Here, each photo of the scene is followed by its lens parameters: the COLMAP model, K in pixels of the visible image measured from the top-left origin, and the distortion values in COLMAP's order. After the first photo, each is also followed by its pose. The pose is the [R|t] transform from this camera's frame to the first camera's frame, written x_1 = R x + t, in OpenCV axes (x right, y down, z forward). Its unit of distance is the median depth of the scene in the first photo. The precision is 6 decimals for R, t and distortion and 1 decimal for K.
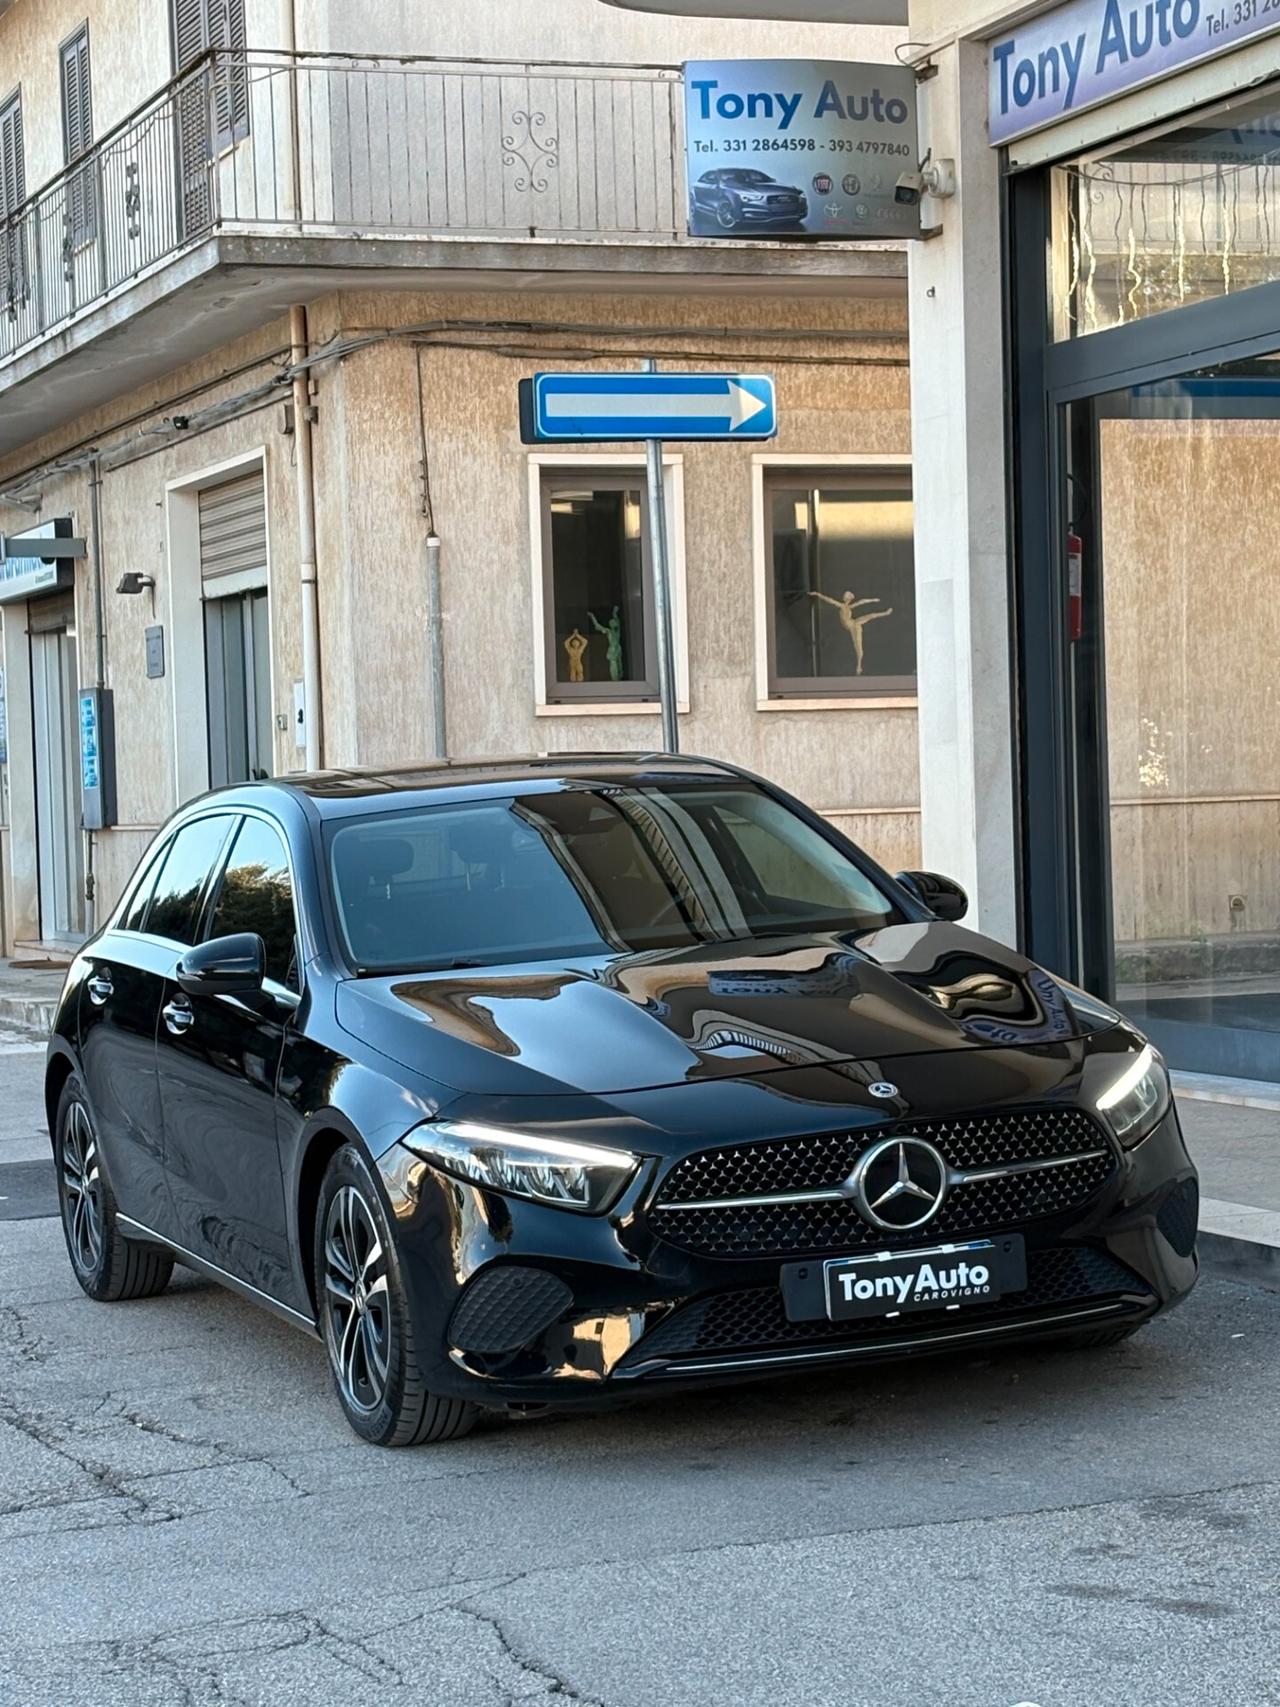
lens RADIAL K [[3926.8, 0, 676.1], [0, 3926.8, 885.4], [0, 0, 1]] dist [0.255658, -0.927460]
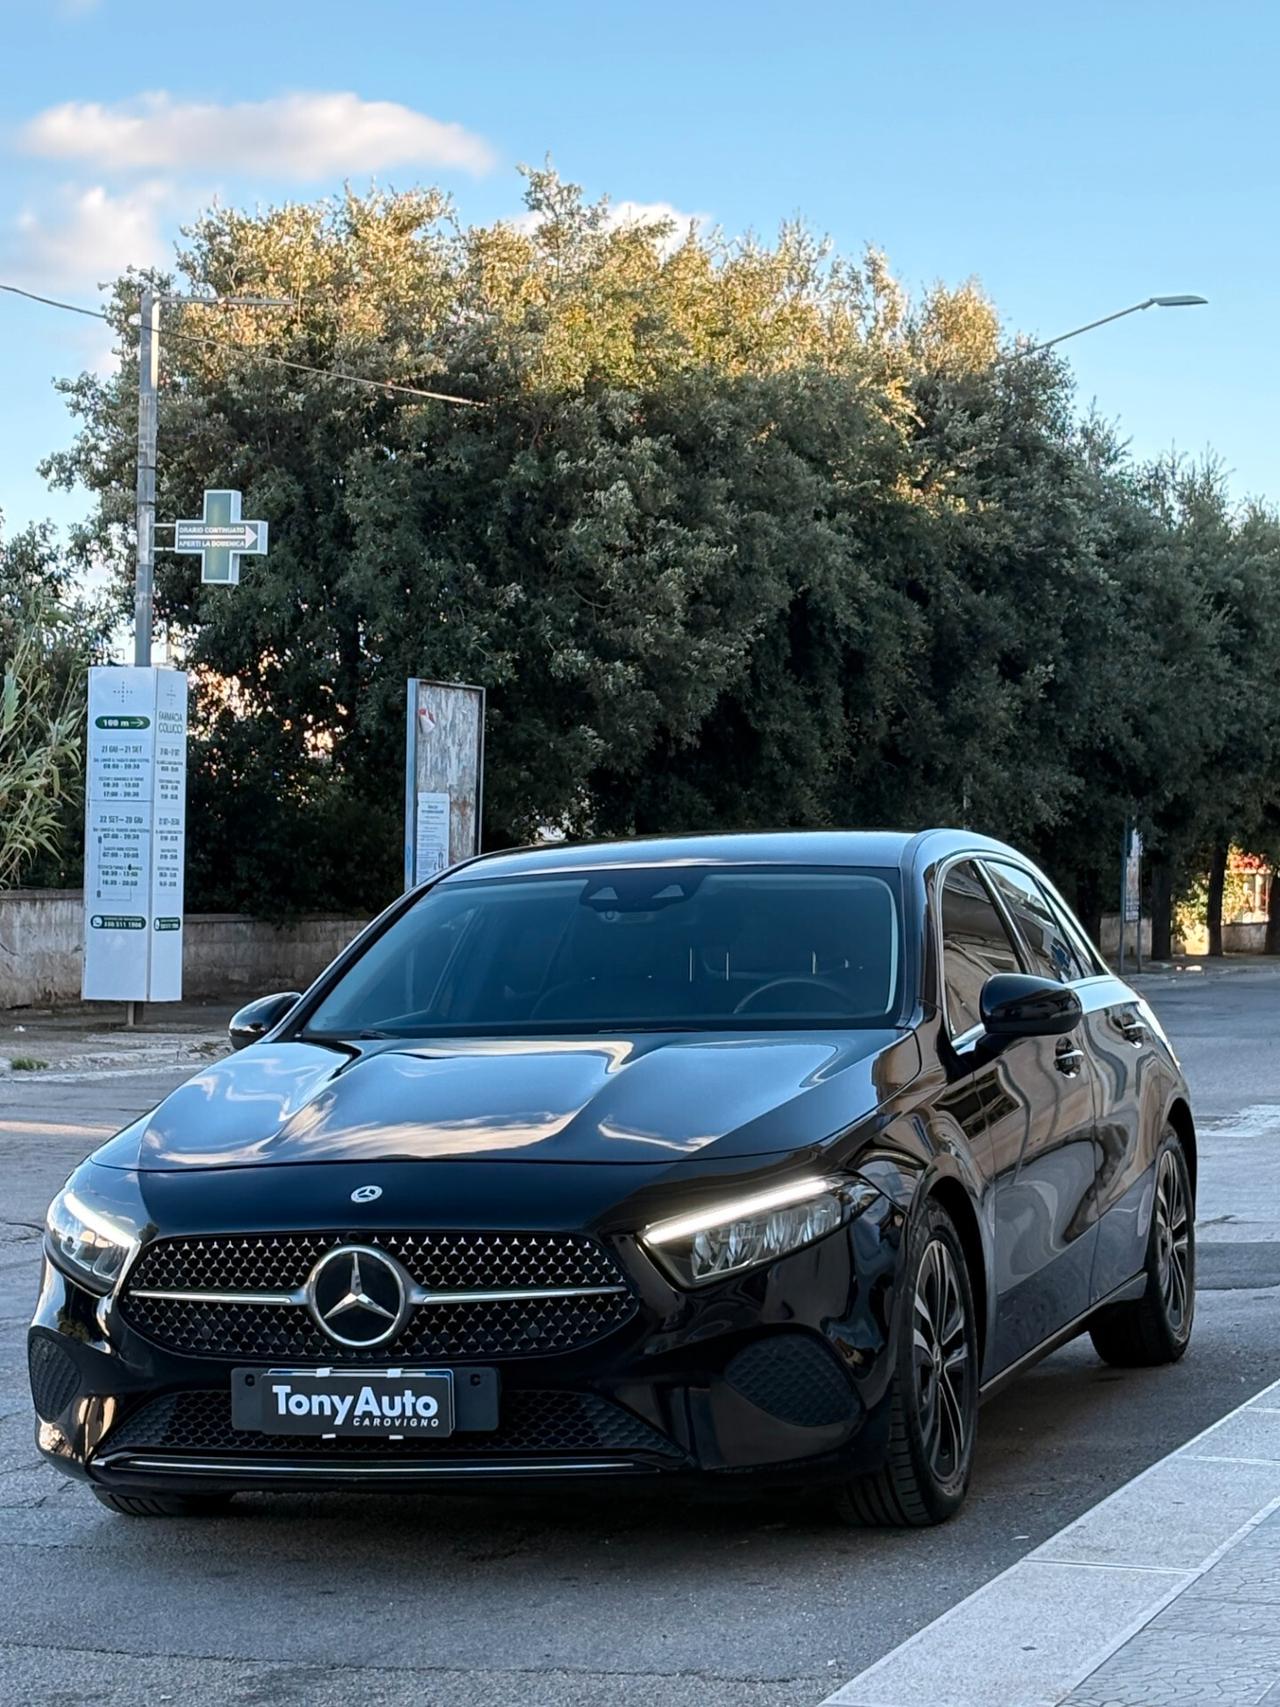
lens RADIAL K [[4055.1, 0, 668.6], [0, 4055.1, 831.4], [0, 0, 1]] dist [0.270629, -1.240902]
pose [[0.789038, 0.040997, -0.612975, 0.392938], [-0.055918, 0.998422, -0.005203, -0.018458], [0.611795, 0.038382, 0.790085, 0.158084]]
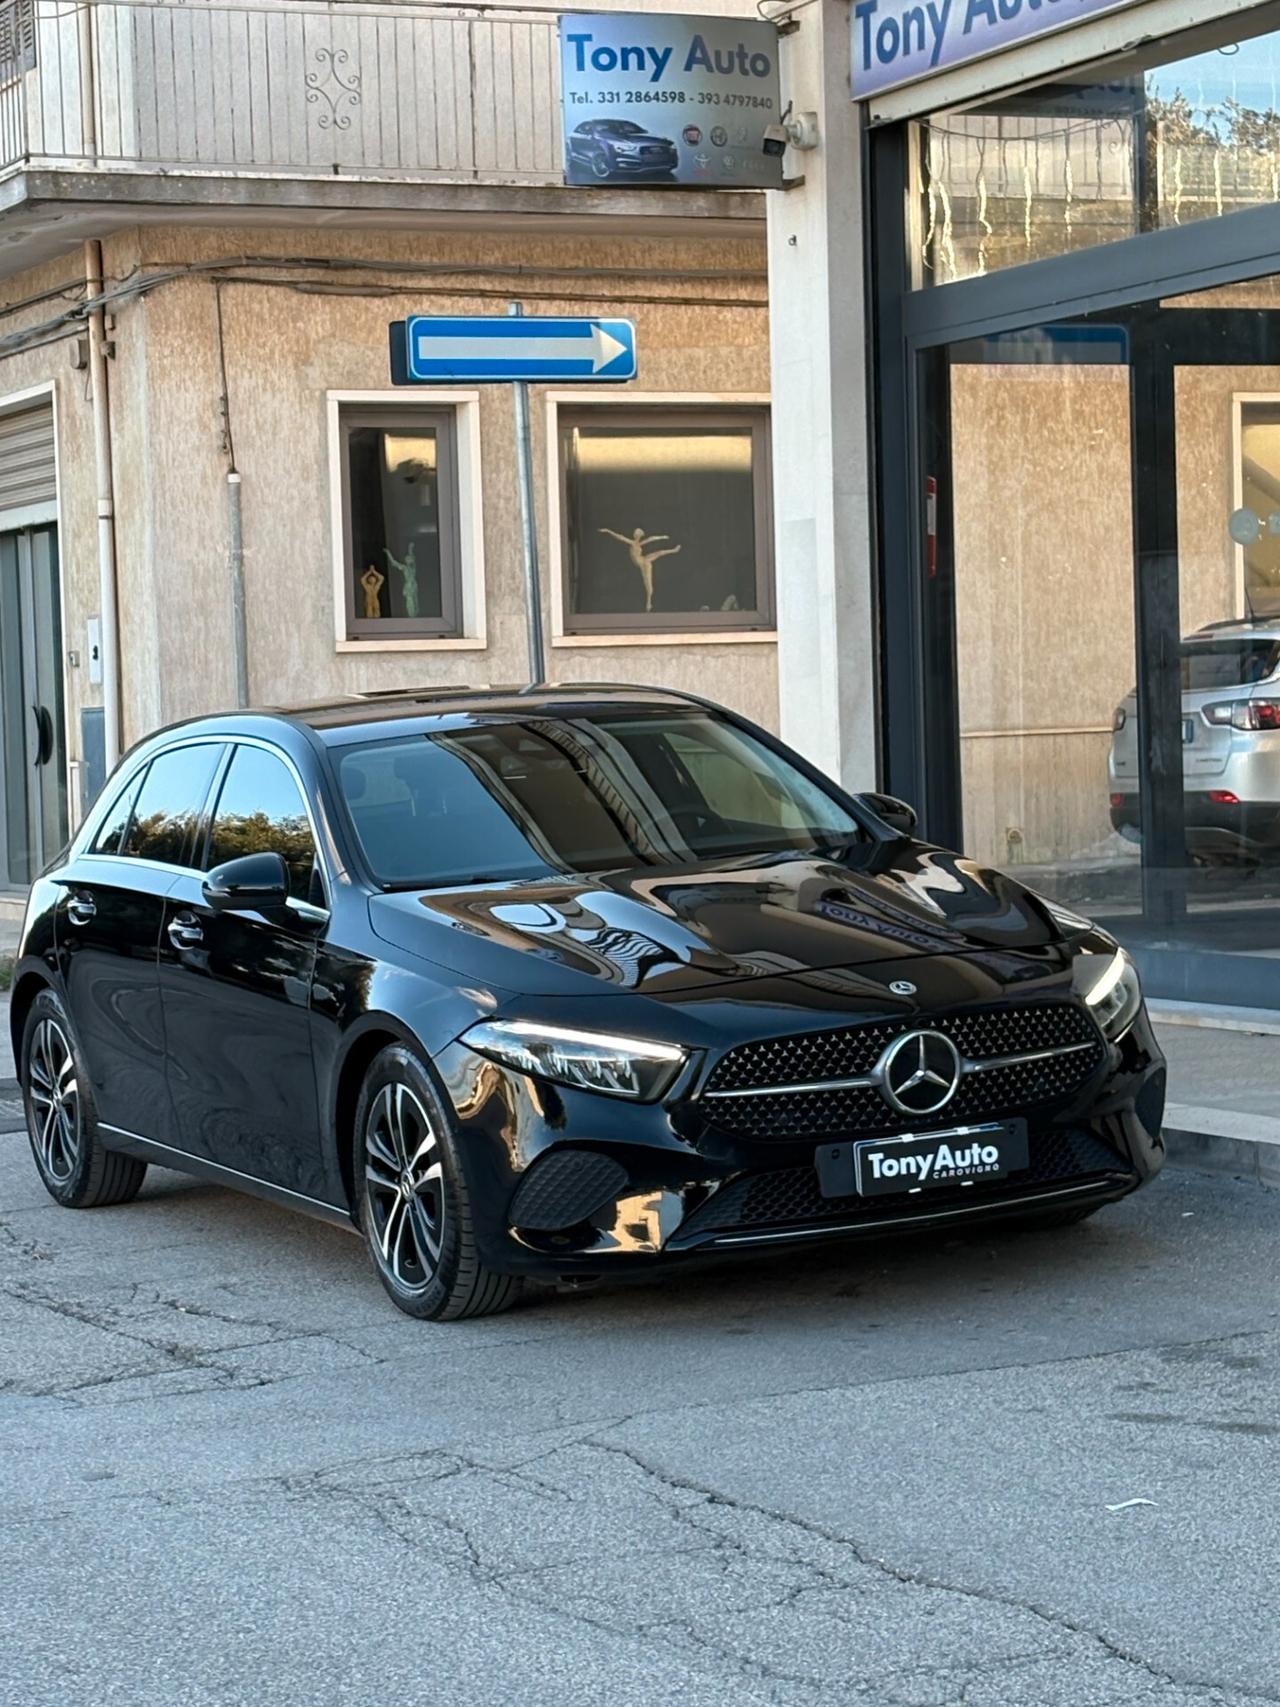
lens RADIAL K [[4052.0, 0, 646.5], [0, 4052.0, 912.0], [0, 0, 1]] dist [0.305043, -1.482874]
pose [[0.997007, -0.007225, 0.076976, -0.060028], [0.005655, 0.999772, 0.020603, 0.003886], [-0.077107, -0.020106, 0.996820, -0.071853]]
